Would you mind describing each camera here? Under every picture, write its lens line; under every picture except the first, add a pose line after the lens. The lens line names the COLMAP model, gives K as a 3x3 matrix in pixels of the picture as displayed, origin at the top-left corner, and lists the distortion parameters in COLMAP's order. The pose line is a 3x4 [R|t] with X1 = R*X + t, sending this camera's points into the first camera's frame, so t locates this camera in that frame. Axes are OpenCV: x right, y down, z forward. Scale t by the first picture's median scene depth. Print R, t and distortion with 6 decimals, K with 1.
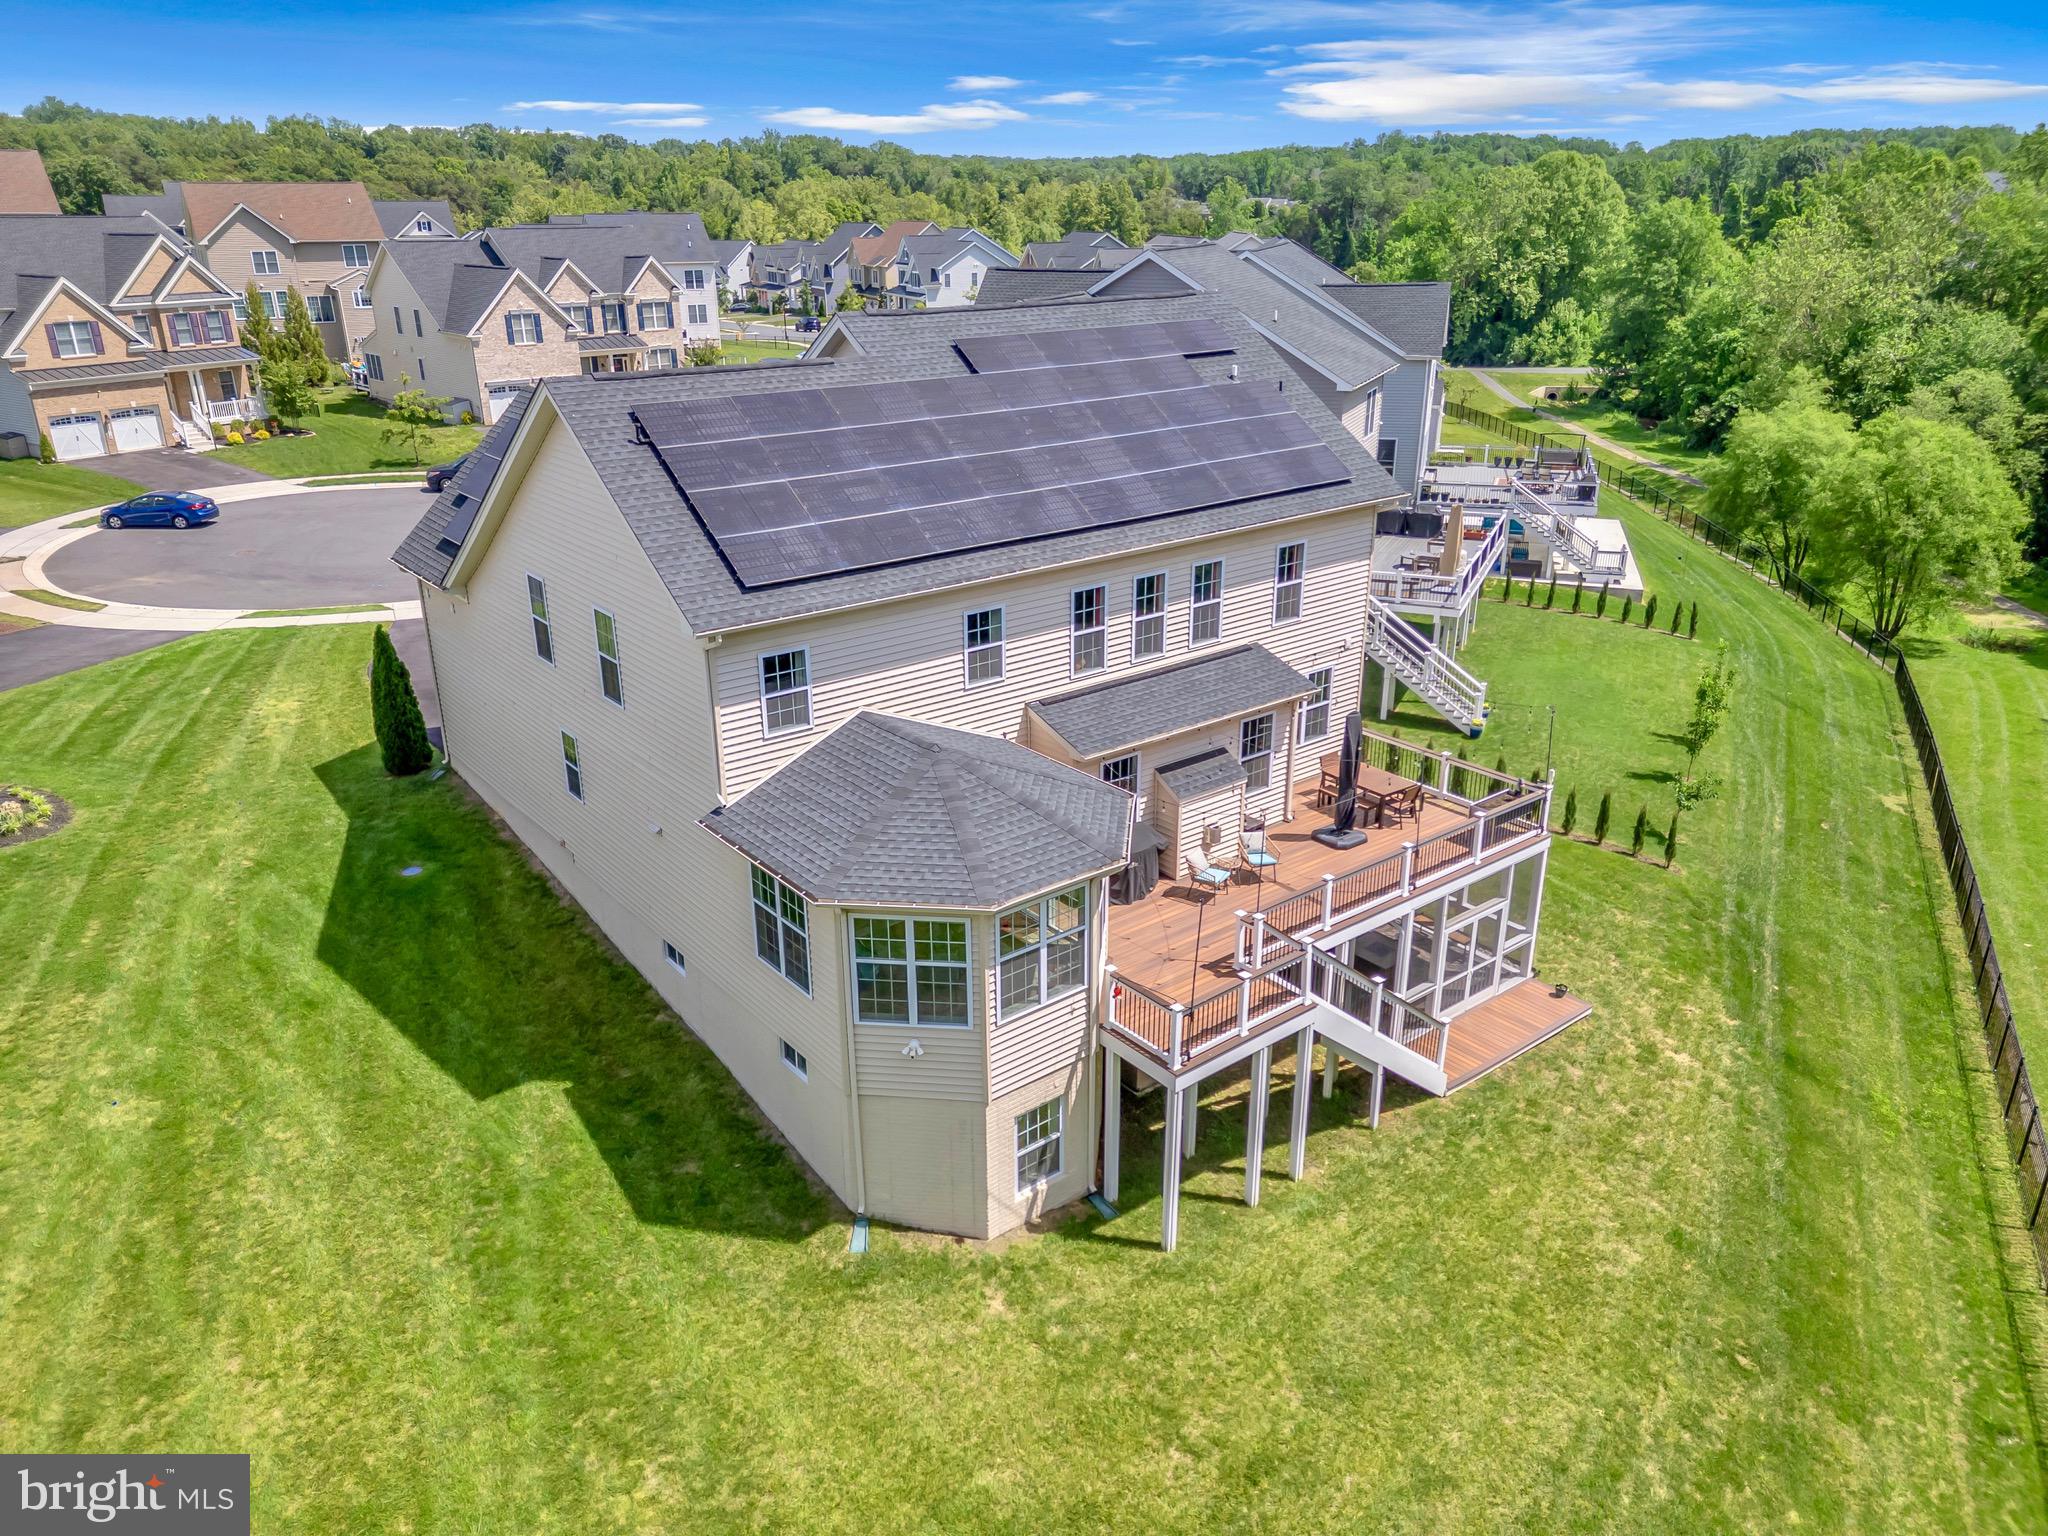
lens RADIAL K [[1424.4, 0, 1021.3], [0, 1424.4, 749.1], [0, 0, 1]] dist [0.093595, -0.095386]
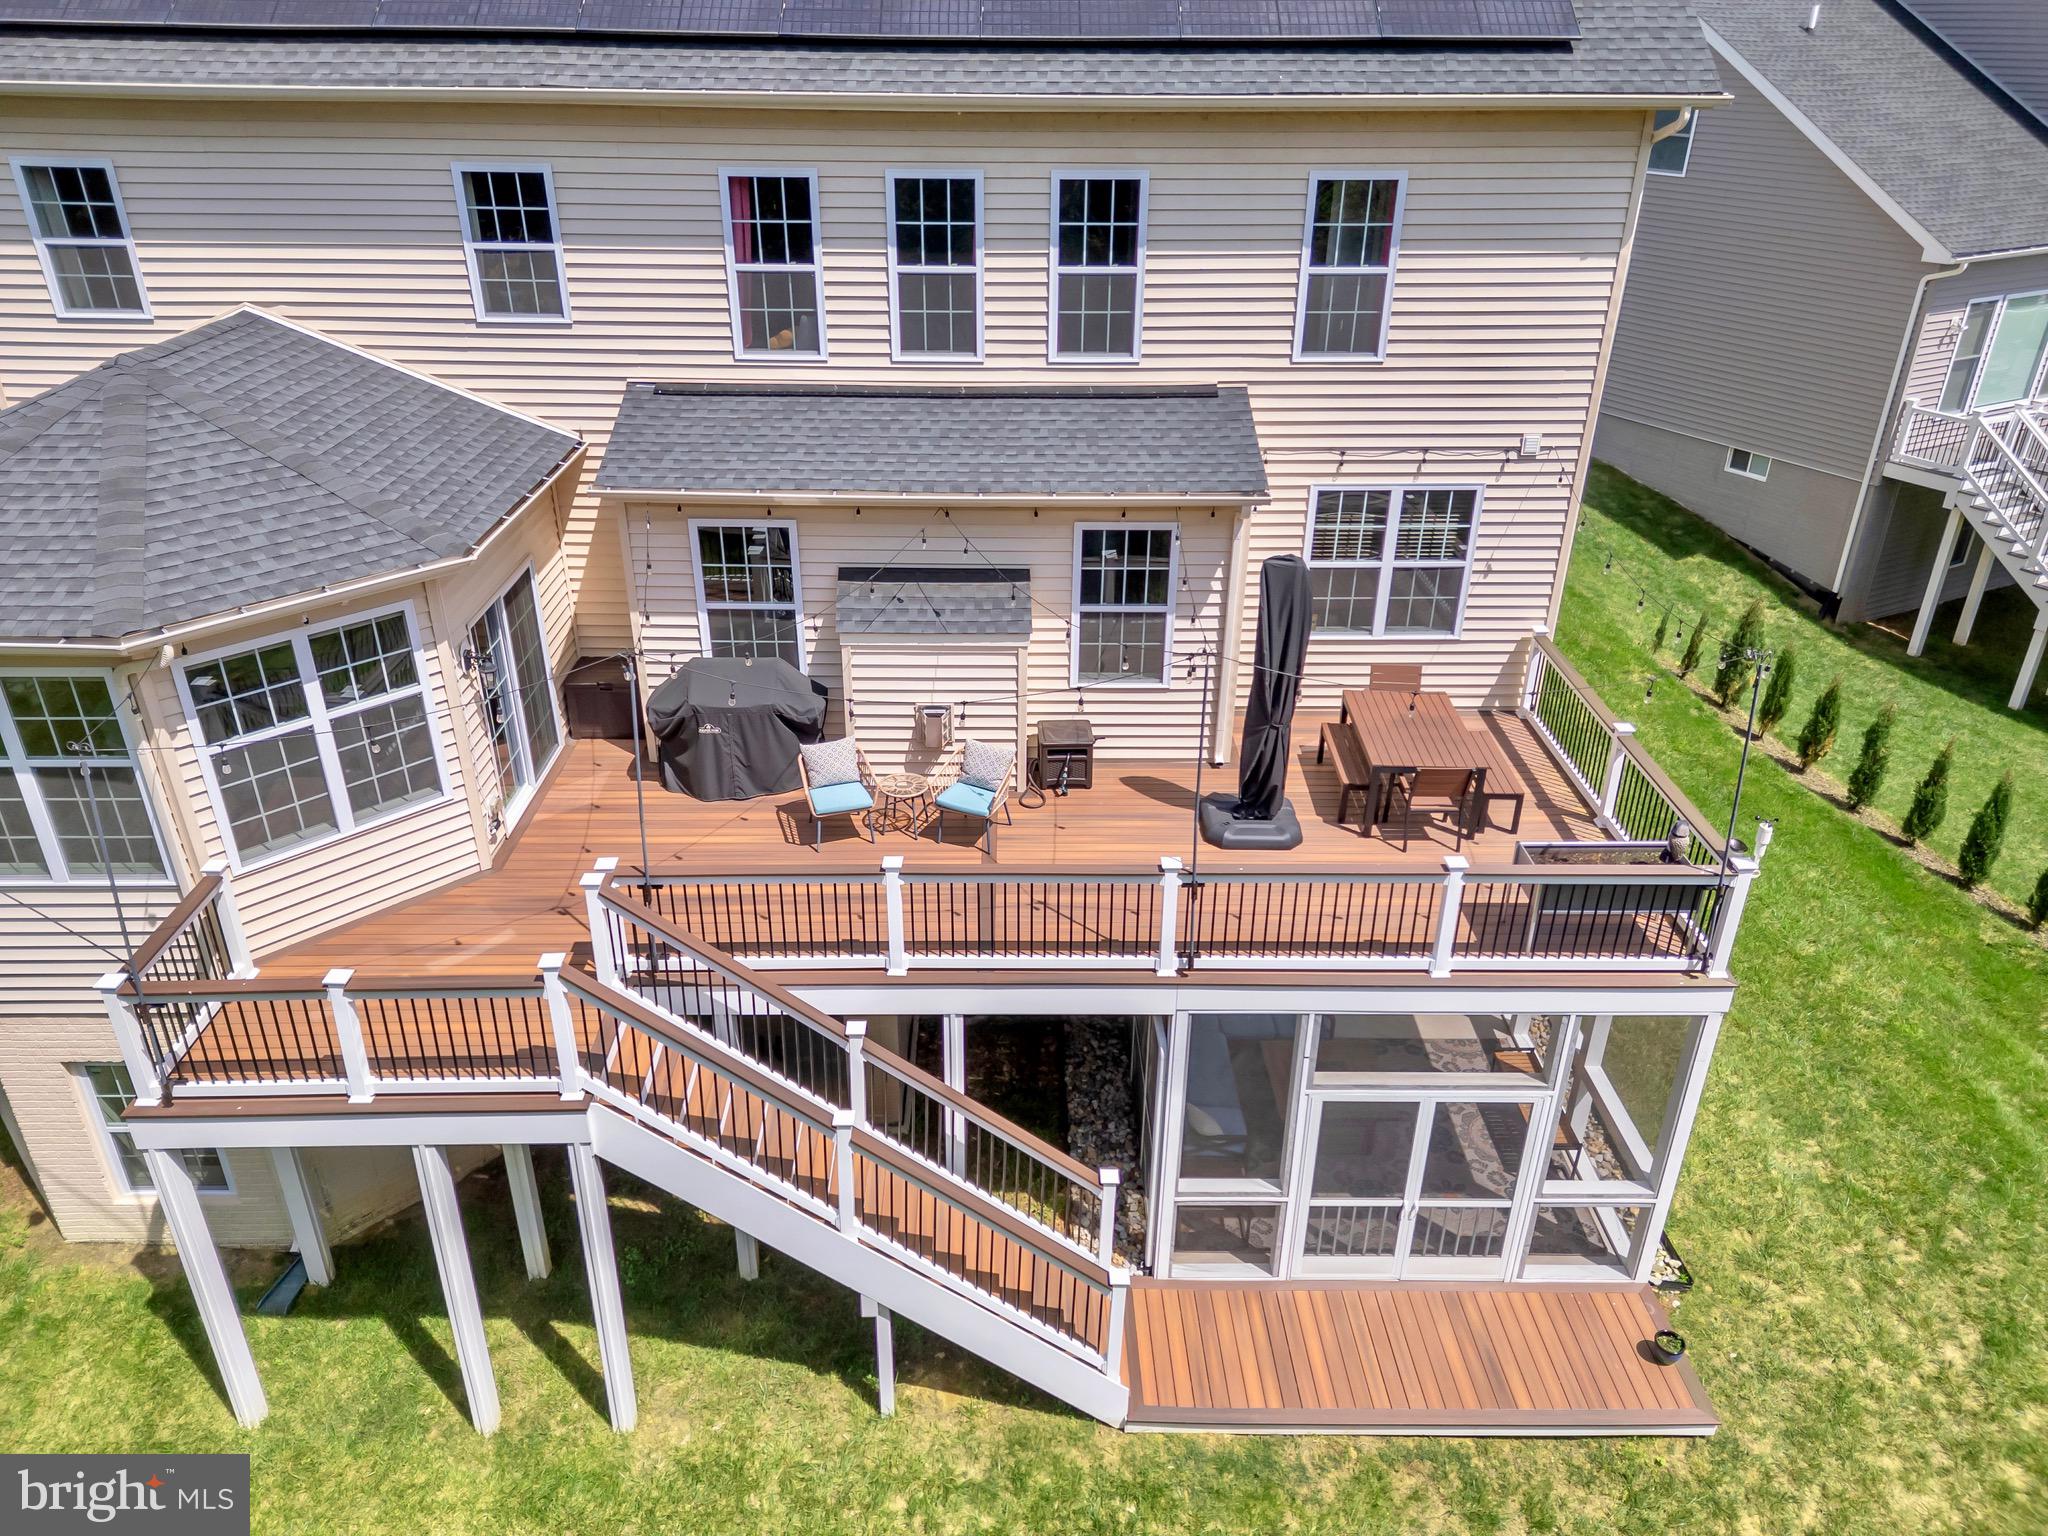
lens RADIAL K [[1418.0, 0, 1024.0], [0, 1418.0, 768.0], [0, 0, 1]] dist [0.095300, -0.107370]
pose [[0.792791, 0.292286, -0.534838, 0.438209], [-0.229021, 0.956064, 0.183006, -0.025902], [0.564829, -0.022596, 0.824898, 0.612813]]
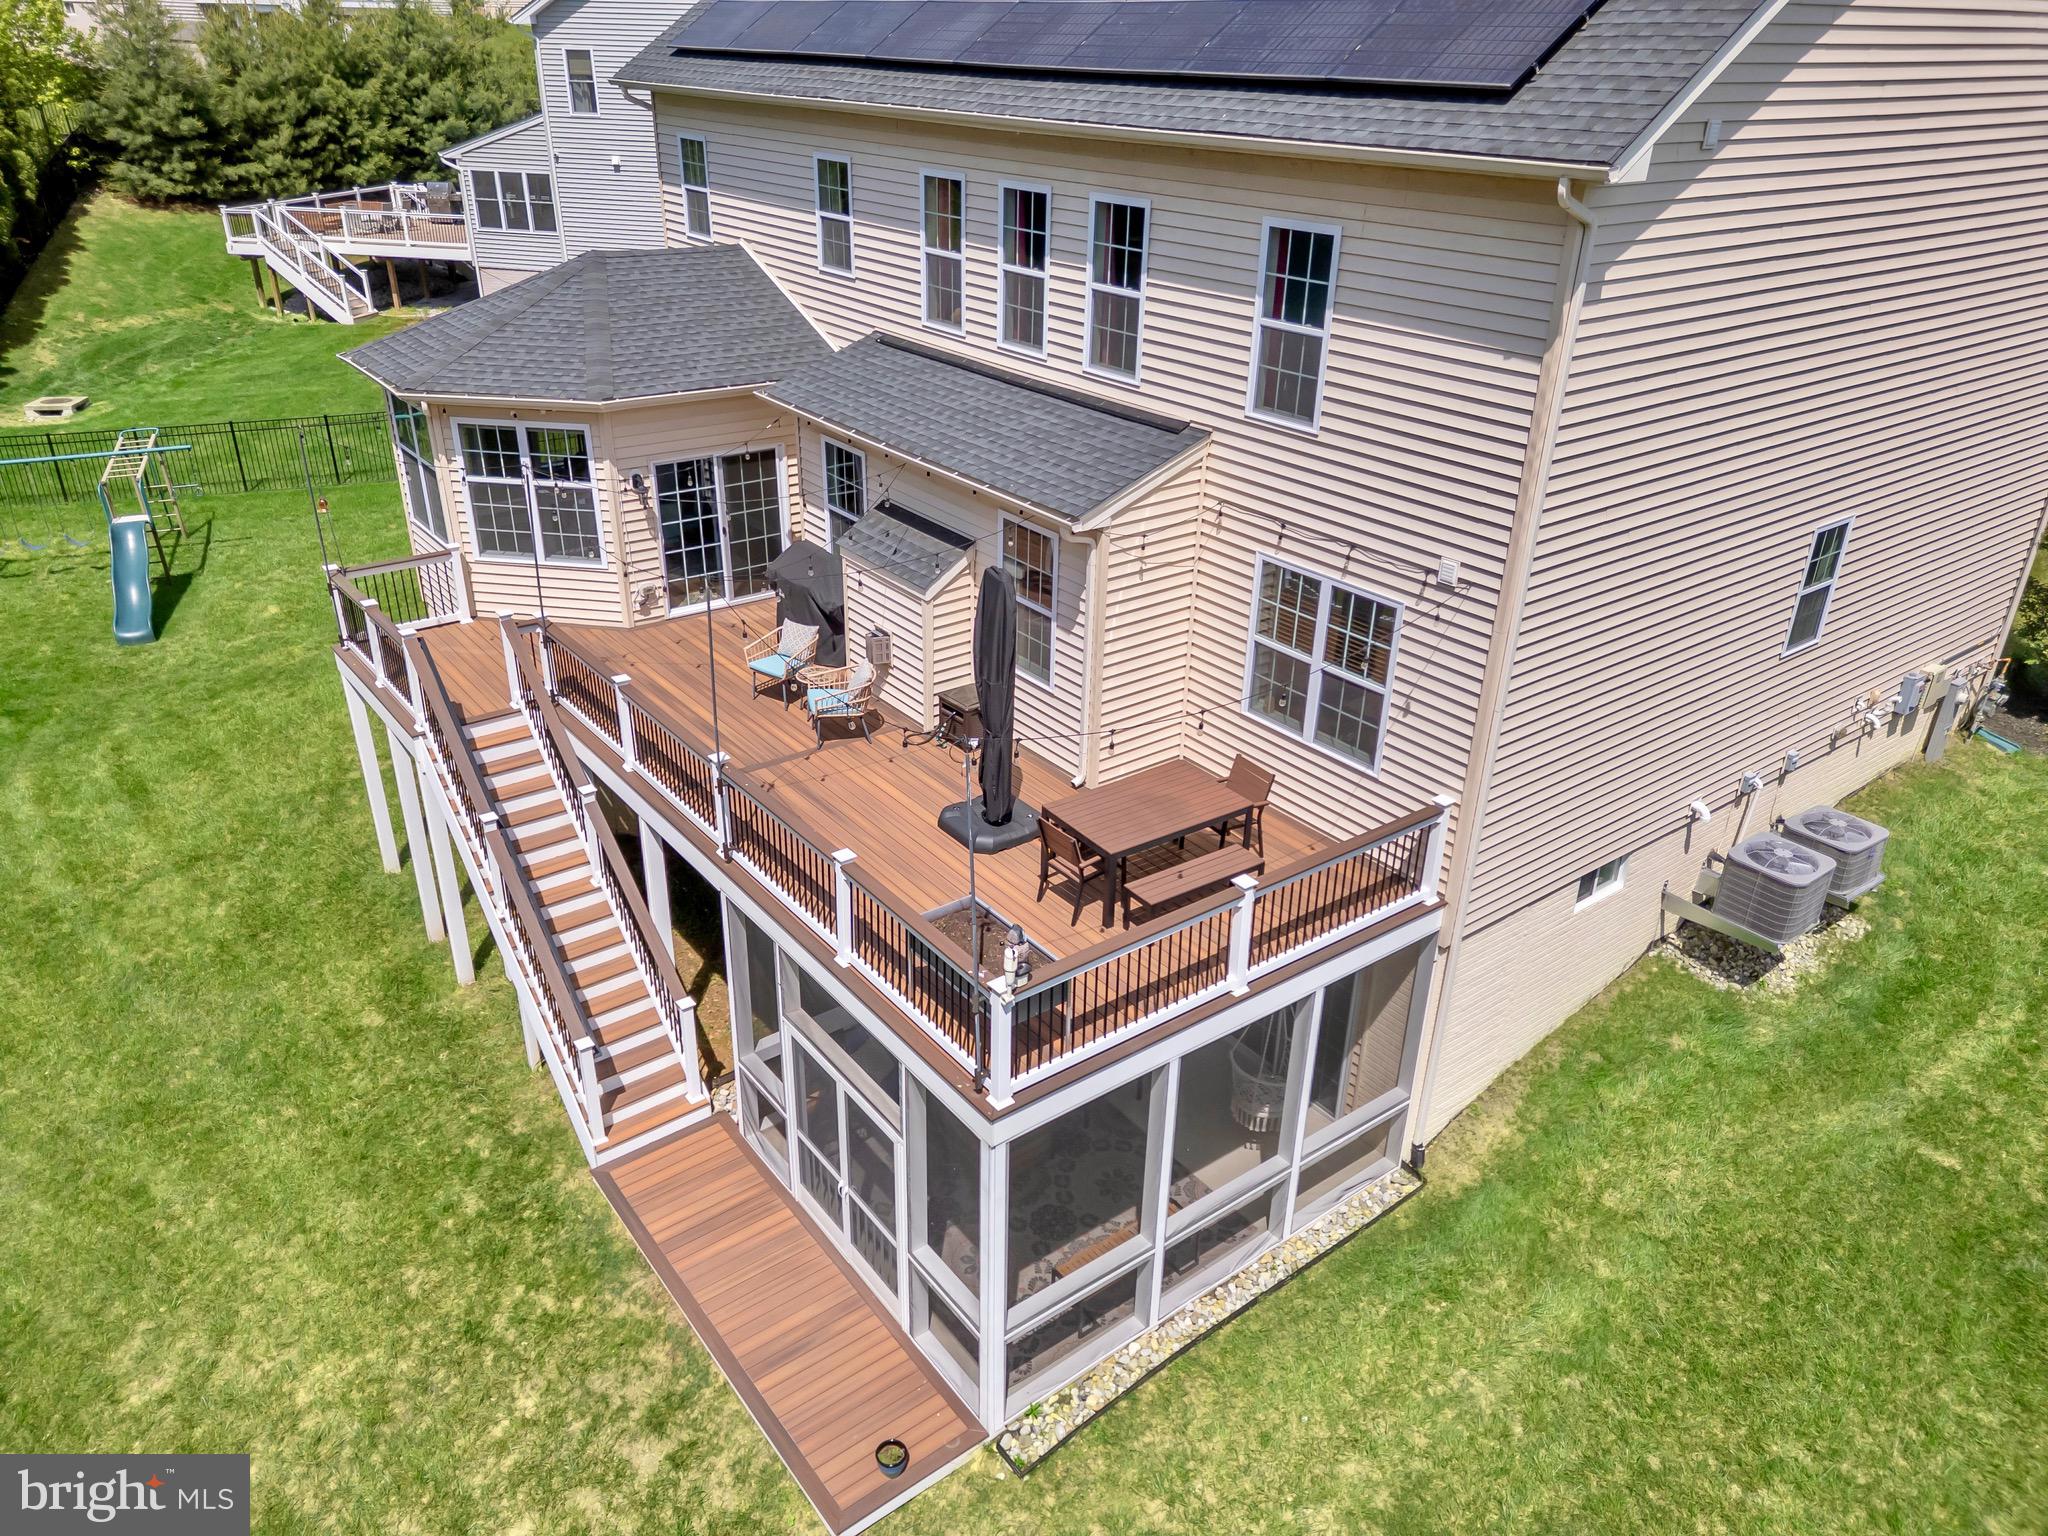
lens RADIAL K [[1418.0, 0, 1024.0], [0, 1418.0, 768.0], [0, 0, 1]] dist [0.095300, -0.107370]
pose [[-0.018021, 0.460090, -0.887690, 0.688379], [-0.375332, 0.819790, 0.432517, -0.178828], [0.926715, 0.340972, 0.157913, 0.994322]]
